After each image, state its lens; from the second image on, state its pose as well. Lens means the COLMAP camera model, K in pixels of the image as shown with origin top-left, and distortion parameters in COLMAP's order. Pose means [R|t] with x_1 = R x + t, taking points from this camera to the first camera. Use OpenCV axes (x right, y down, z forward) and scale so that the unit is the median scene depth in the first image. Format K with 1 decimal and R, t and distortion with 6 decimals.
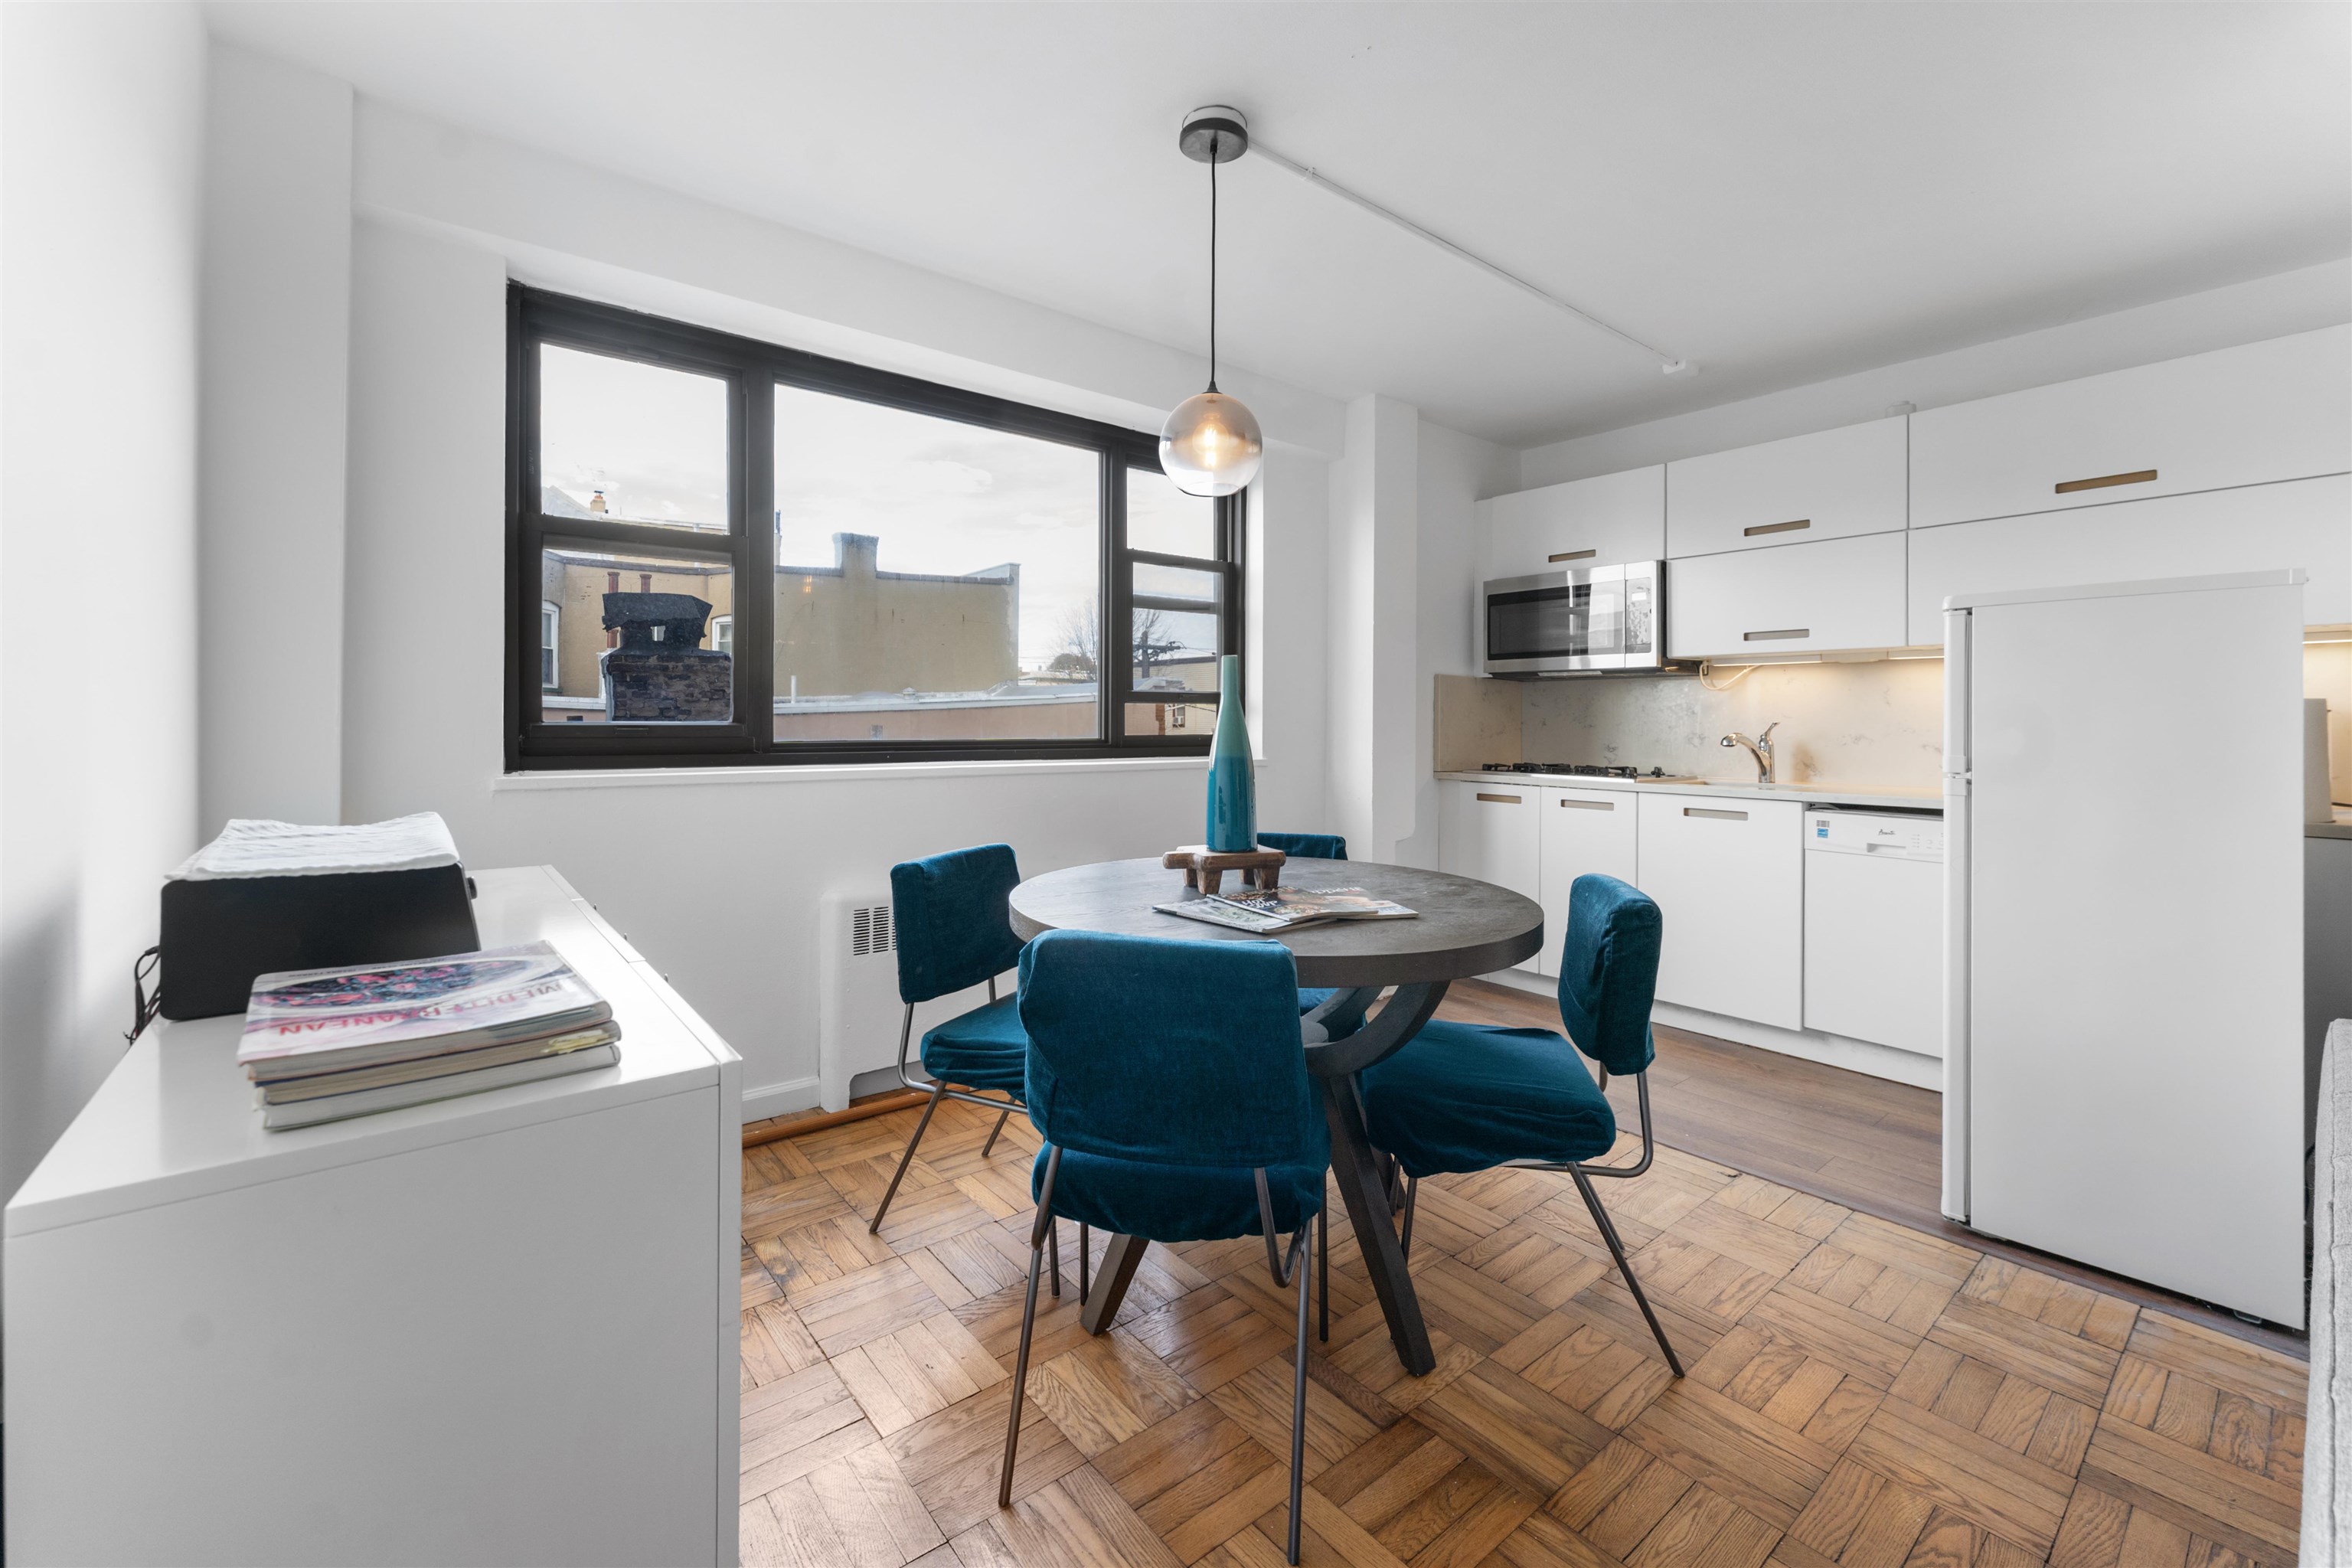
lens RADIAL K [[963.3, 0, 1168.6], [0, 963.3, 718.7], [0, 0, 1]] dist [0.000036, -0.000004]
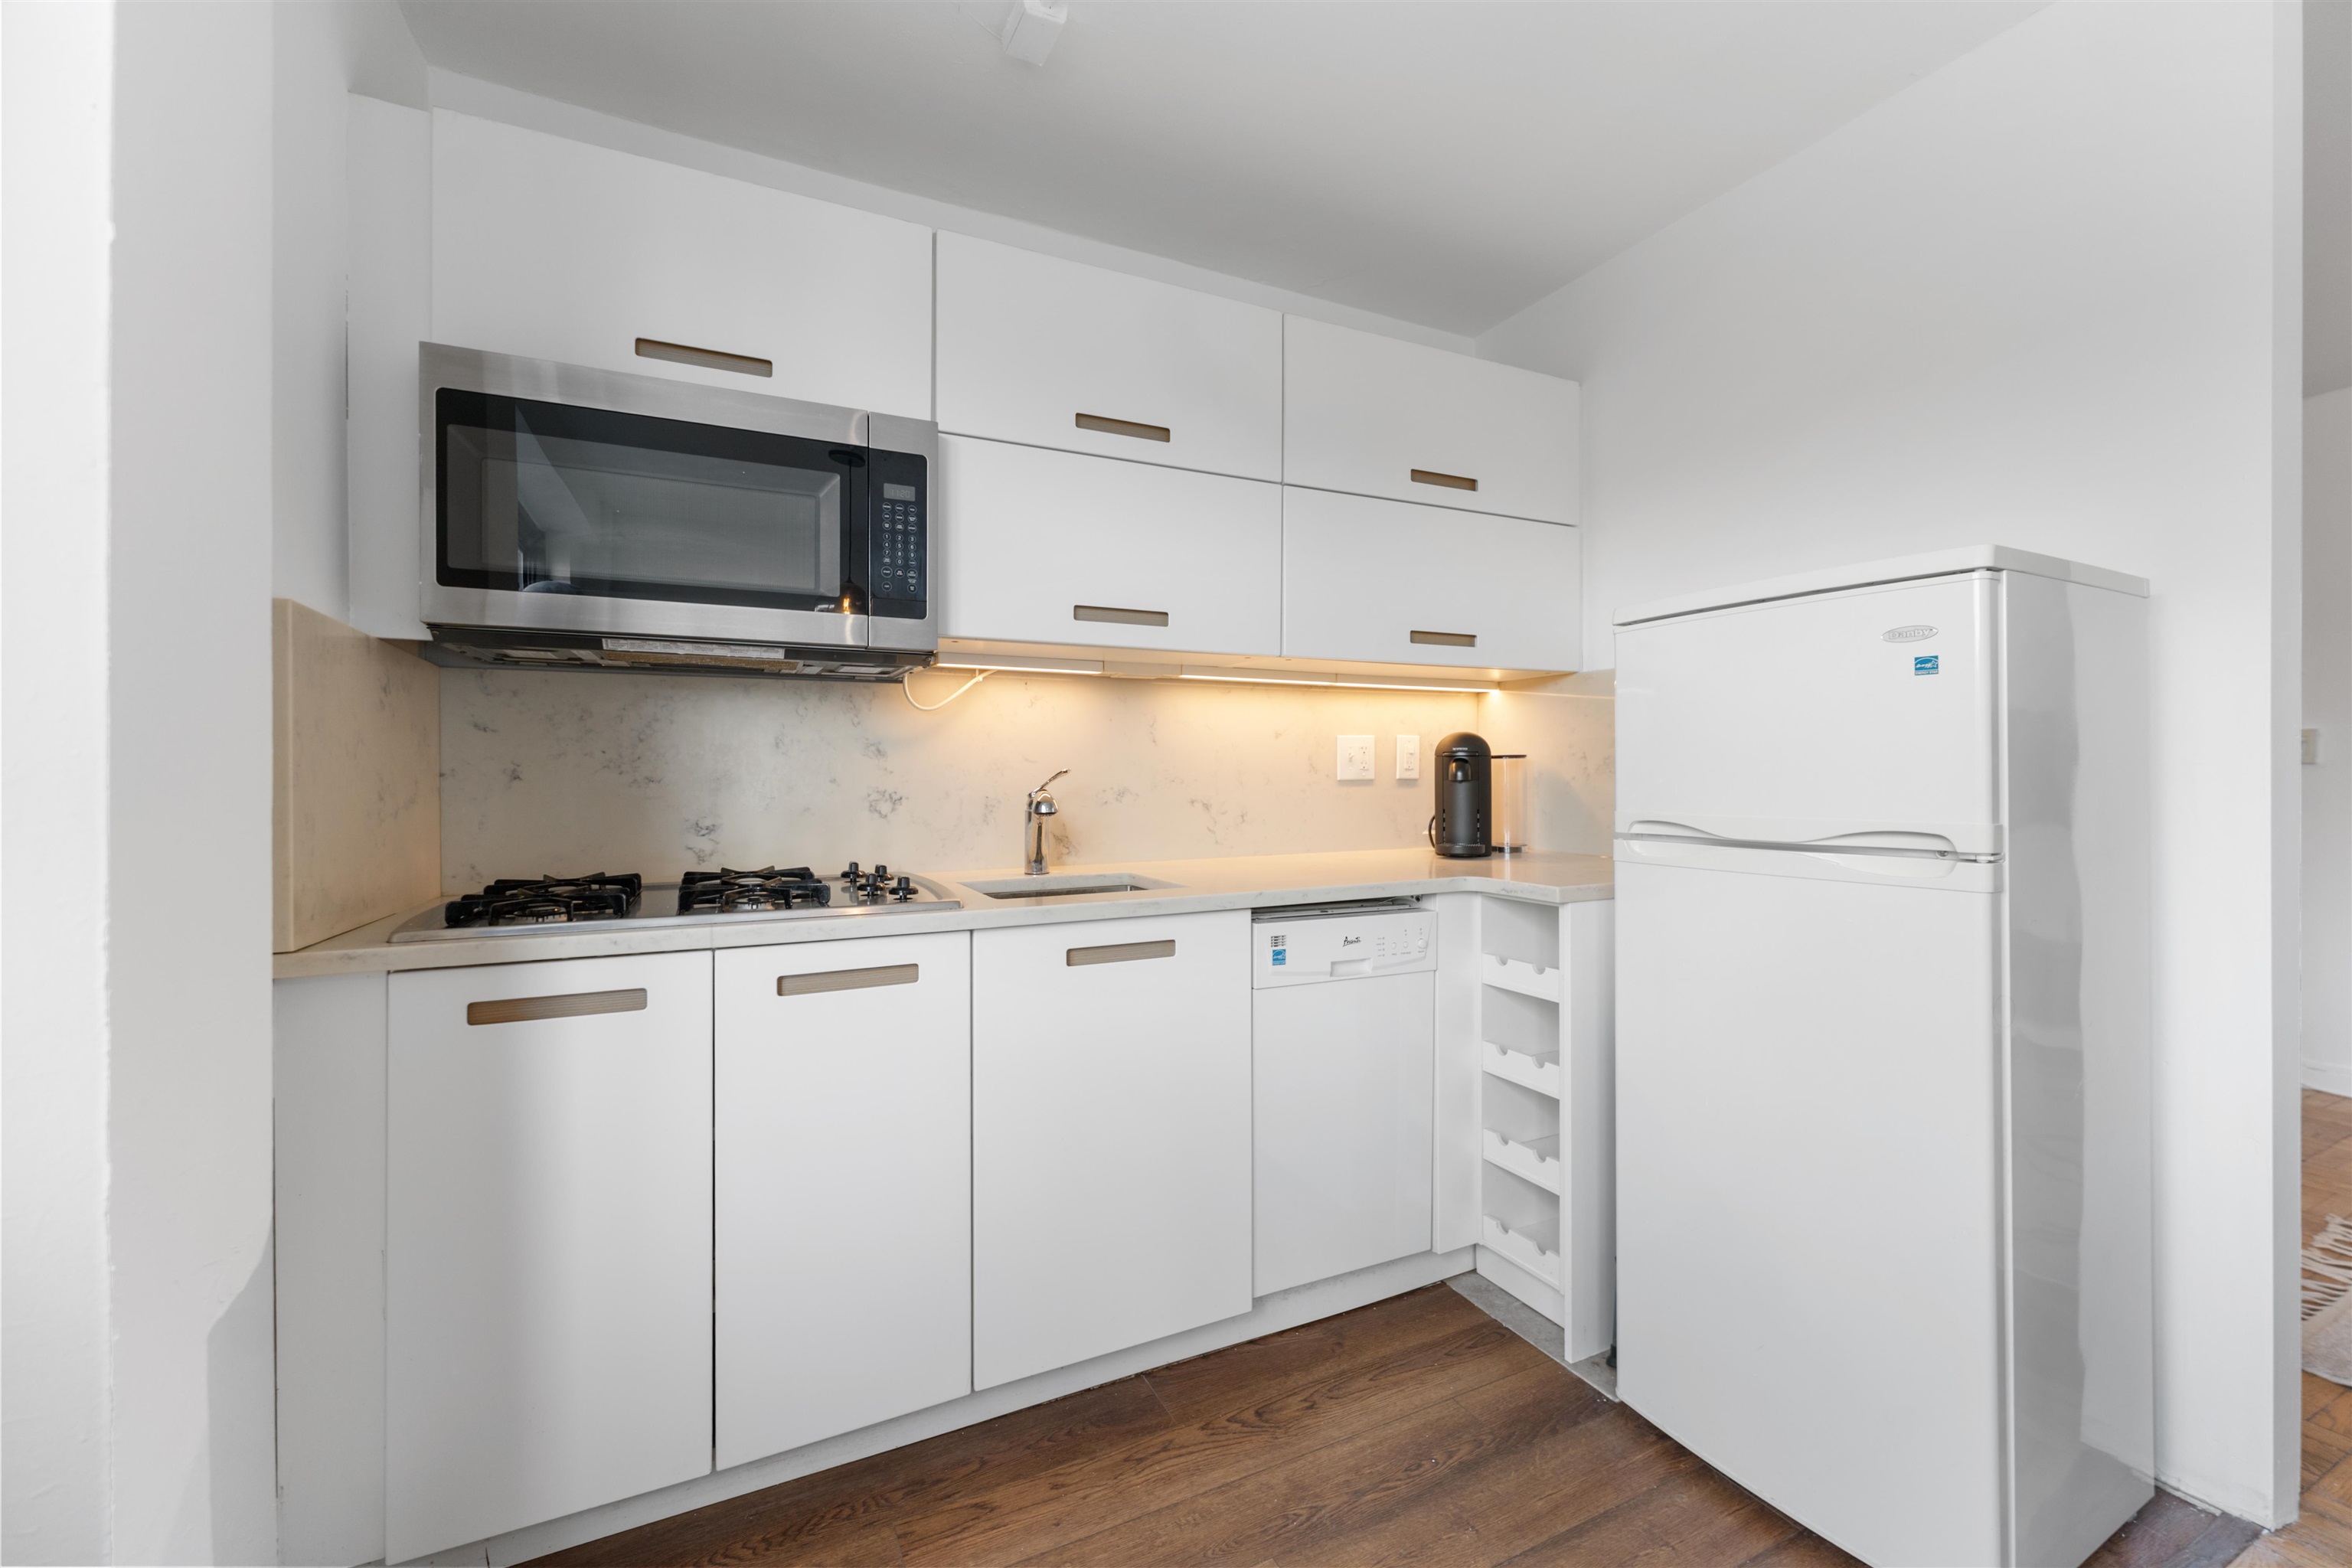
lens RADIAL K [[950.5, 0, 1170.8], [0, 950.5, 768.4], [0, 0, 1]] dist [-0.001706, -0.000103]
pose [[0.232313, -0.002121, 0.972639, 0.082875], [0.000655, 0.999998, 0.002025, 0.001973], [-0.972641, 0.000167, 0.232314, 0.770254]]
